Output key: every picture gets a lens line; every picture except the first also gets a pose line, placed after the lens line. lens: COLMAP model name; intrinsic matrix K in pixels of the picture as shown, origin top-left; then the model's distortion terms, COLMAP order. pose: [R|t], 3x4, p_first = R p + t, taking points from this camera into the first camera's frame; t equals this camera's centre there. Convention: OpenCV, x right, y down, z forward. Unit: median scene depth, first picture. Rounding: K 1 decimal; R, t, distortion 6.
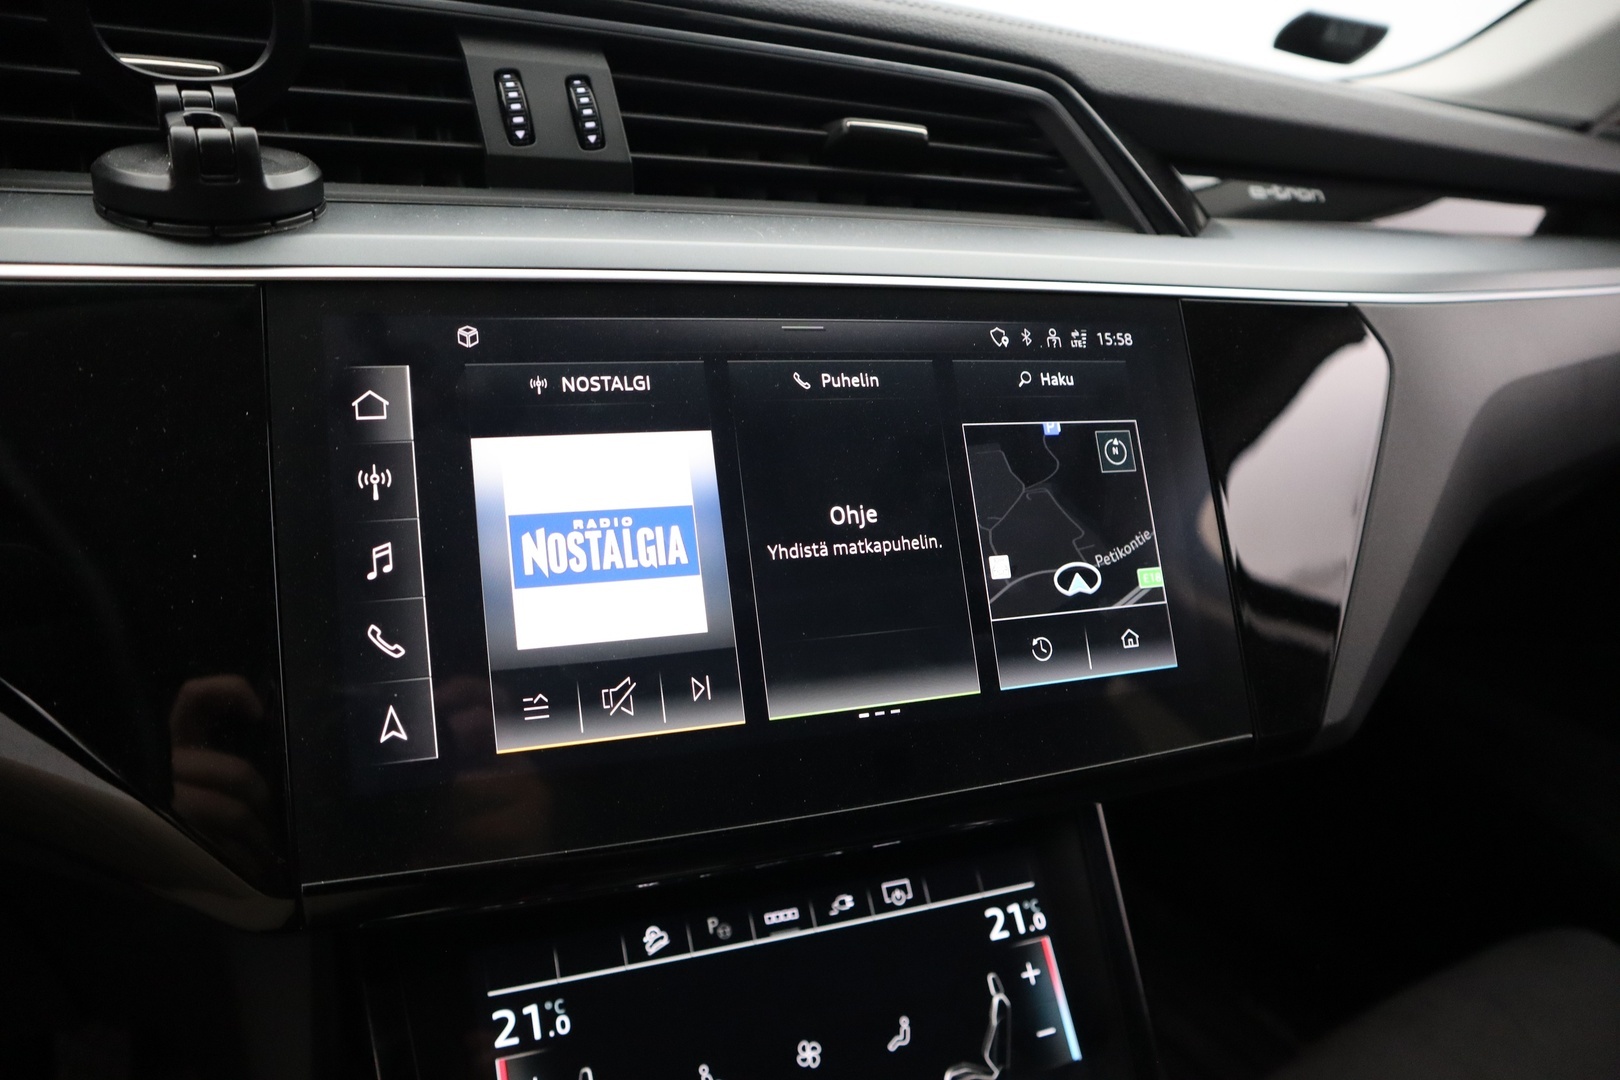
lens RADIAL K [[1105.1, 0, 792.0], [0, 1105.1, 549.6], [0, 0, 1]] dist [-0.106241, 0.066215]
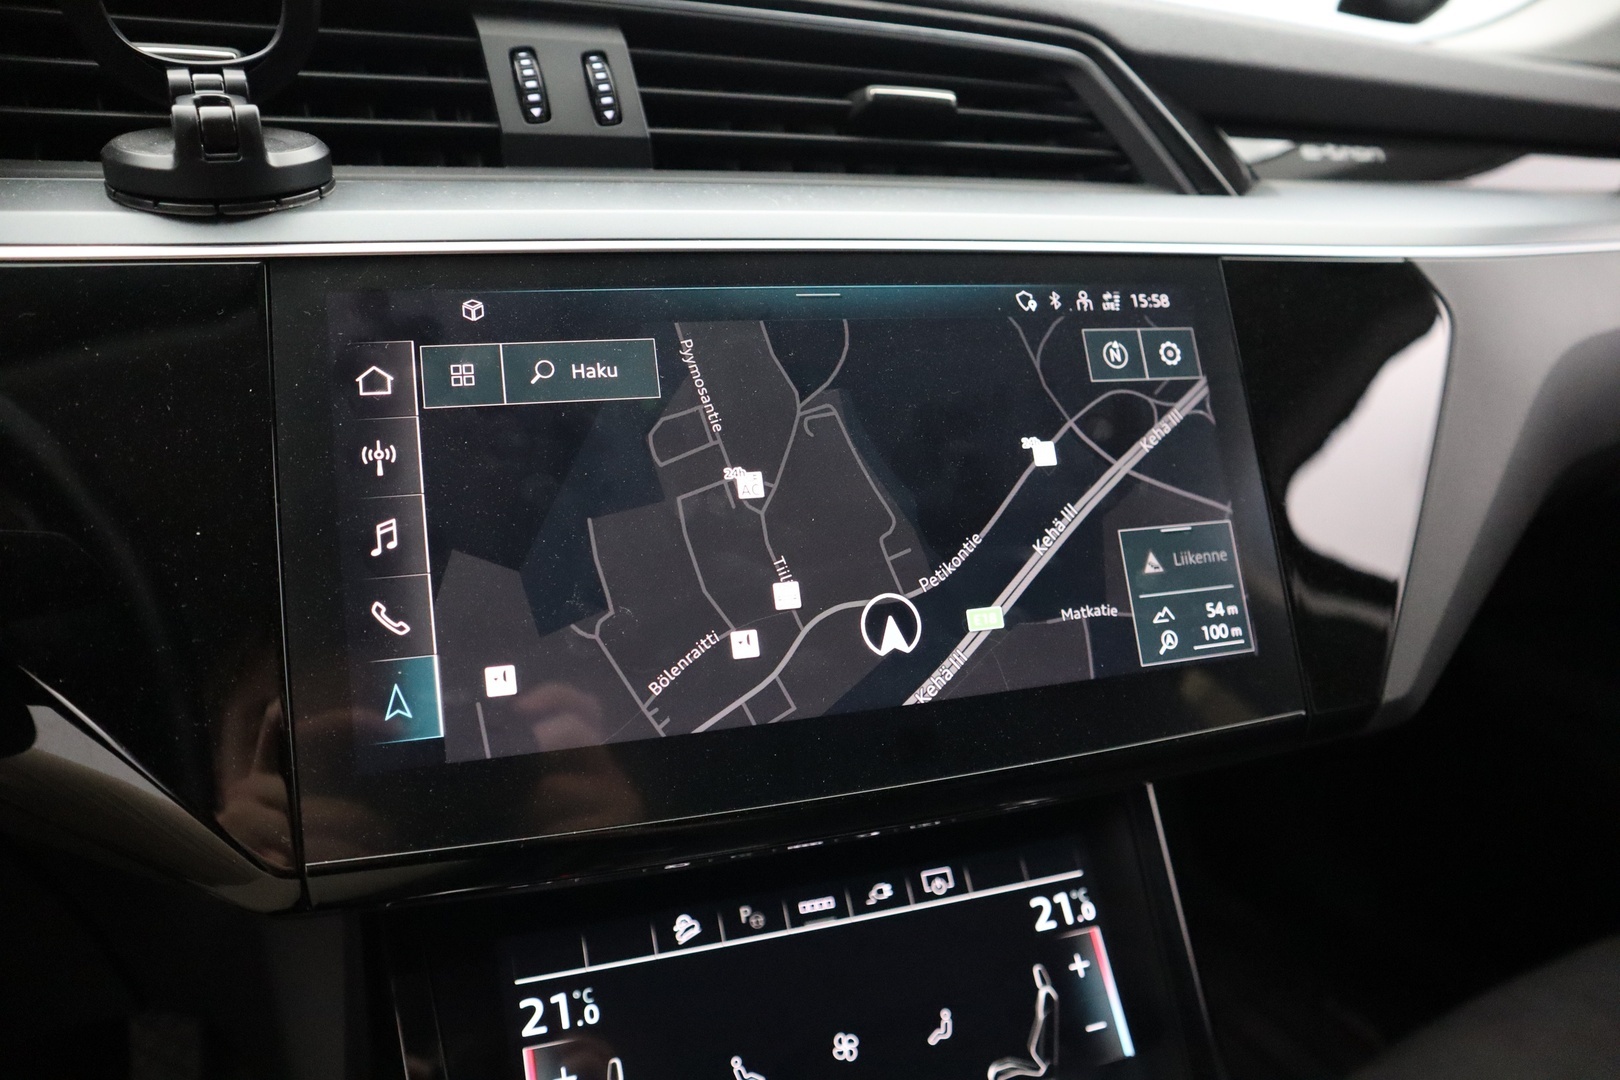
lens RADIAL K [[1105.1, 0, 802.2], [0, 1105.1, 543.9], [0, 0, 1]] dist [-0.106241, 0.066215]
pose [[0.998026, -0.017163, -0.060410, 0.043283], [0.016756, 0.999833, -0.007232, 0.021823], [0.060524, 0.006205, 0.998147, 0.027314]]
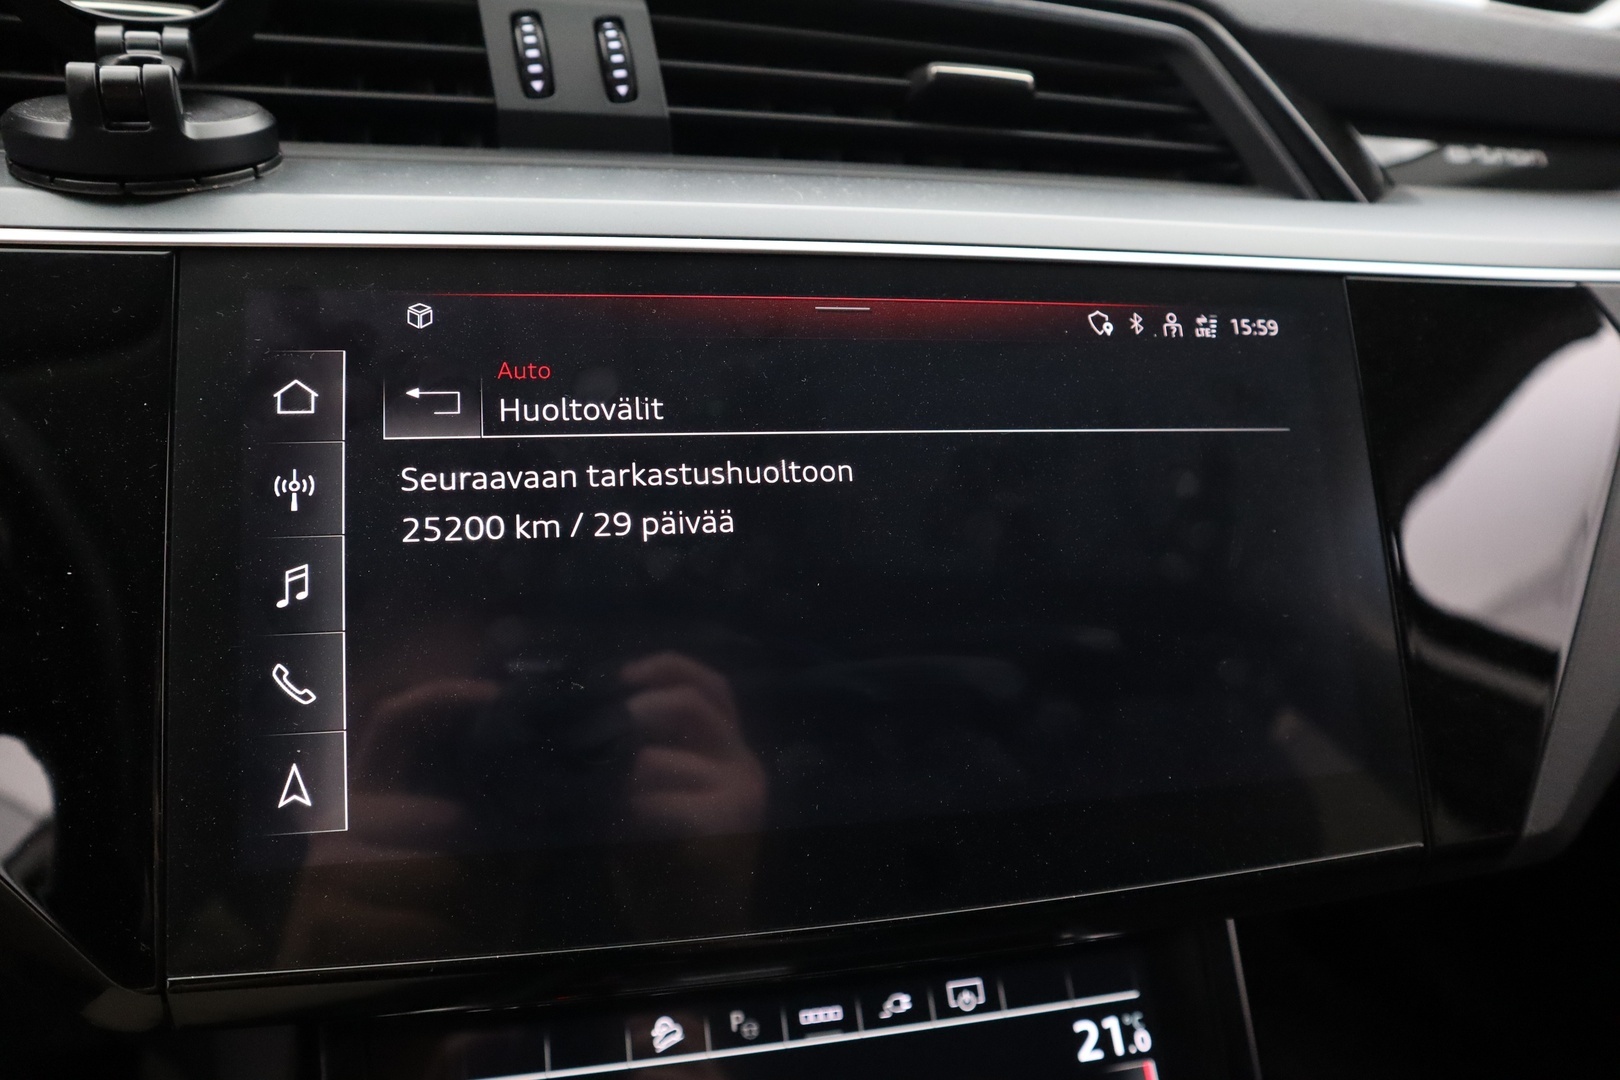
lens RADIAL K [[1105.1, 0, 801.5], [0, 1105.1, 544.1], [0, 0, 1]] dist [-0.106241, 0.066215]
pose [[0.989253, 0.031250, -0.142835, 0.086310], [-0.032335, 0.999463, -0.005278, -0.021270], [0.142594, 0.009840, 0.989732, 0.177121]]
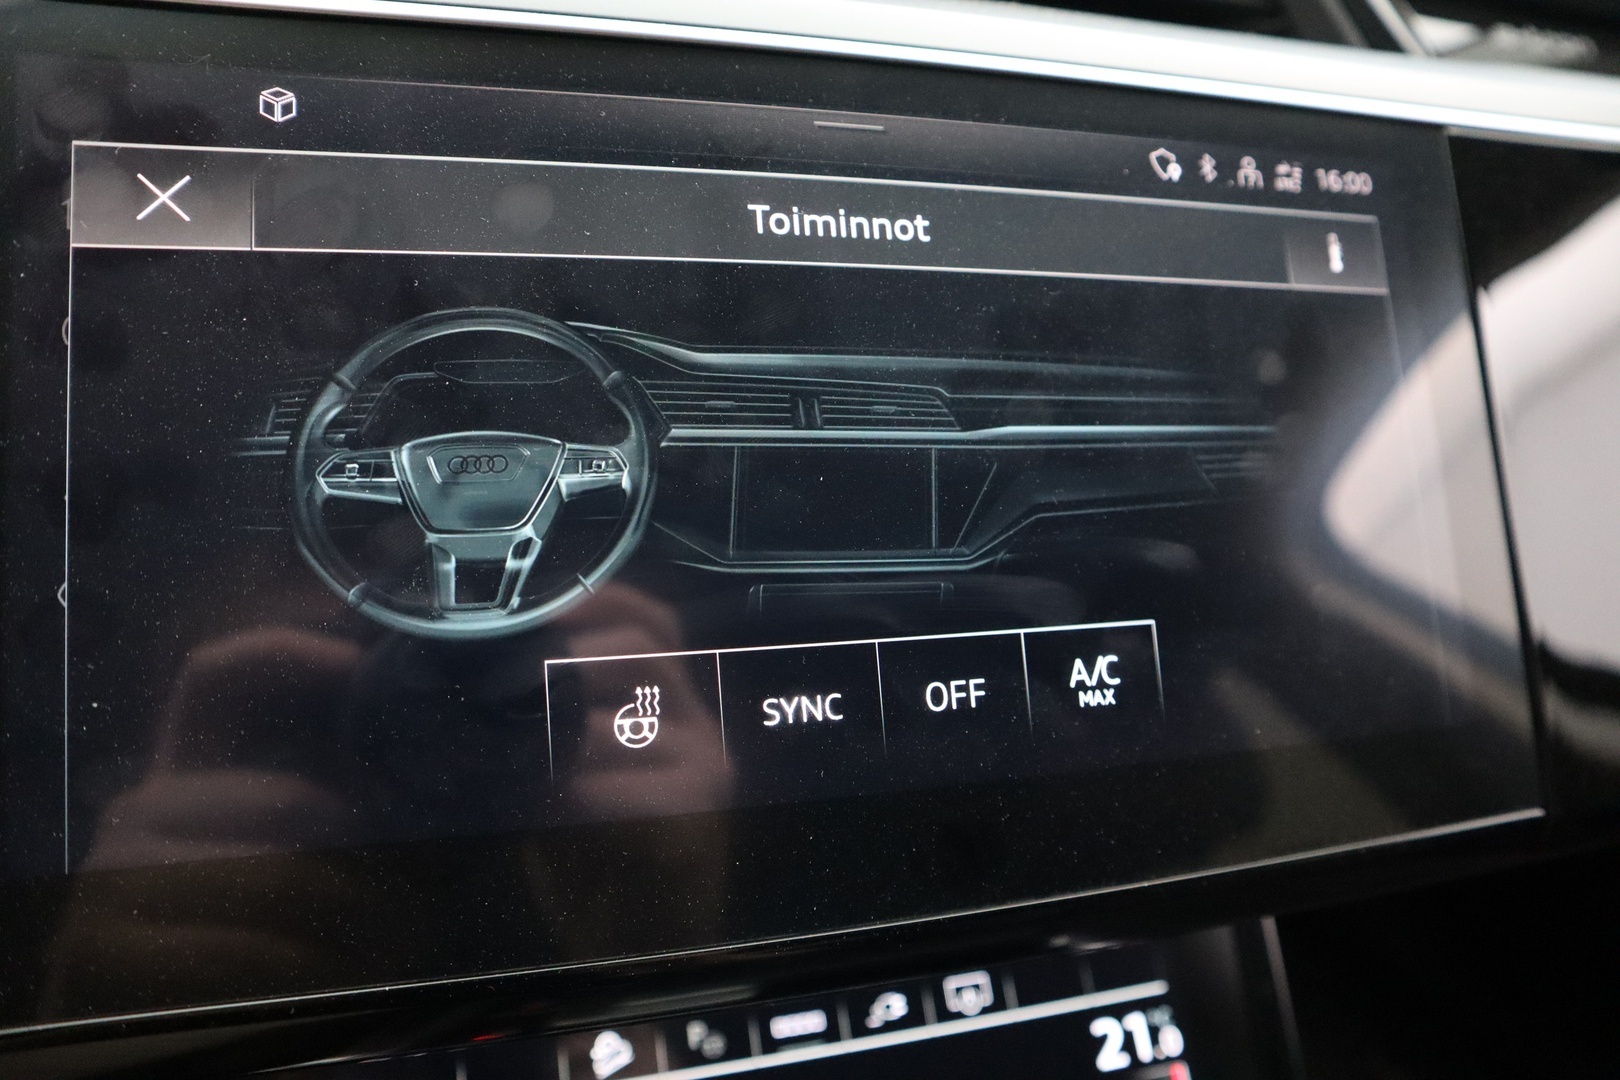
lens RADIAL K [[1105.1, 0, 800.7], [0, 1105.1, 546.2], [0, 0, 1]] dist [-0.106241, 0.066215]
pose [[0.996702, 0.038262, -0.071556, 0.030362], [-0.036526, 0.999009, 0.025414, 0.016126], [0.072458, -0.022716, 0.997113, 0.334438]]
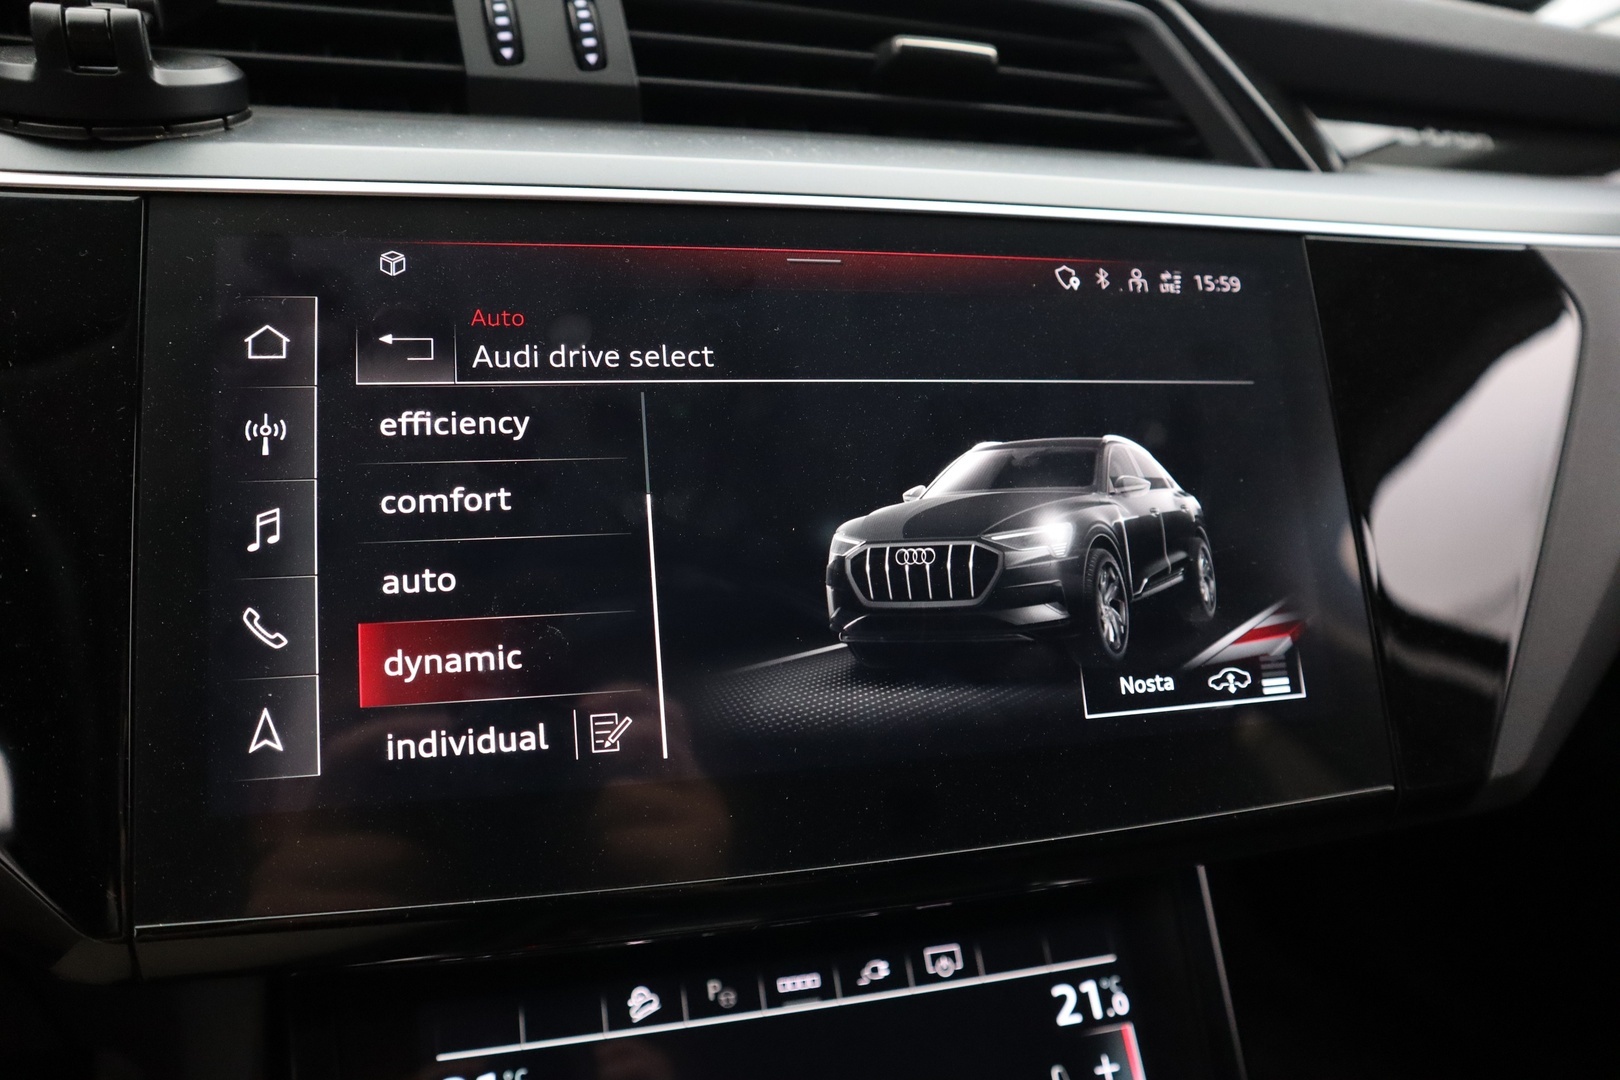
lens RADIAL K [[1105.1, 0, 800.8], [0, 1105.1, 545.9], [0, 0, 1]] dist [-0.106241, 0.066215]
pose [[0.993650, 0.017797, -0.111101, 0.080855], [-0.020782, 0.999452, -0.025767, 0.025619], [0.110581, 0.027913, 0.993475, 0.175305]]
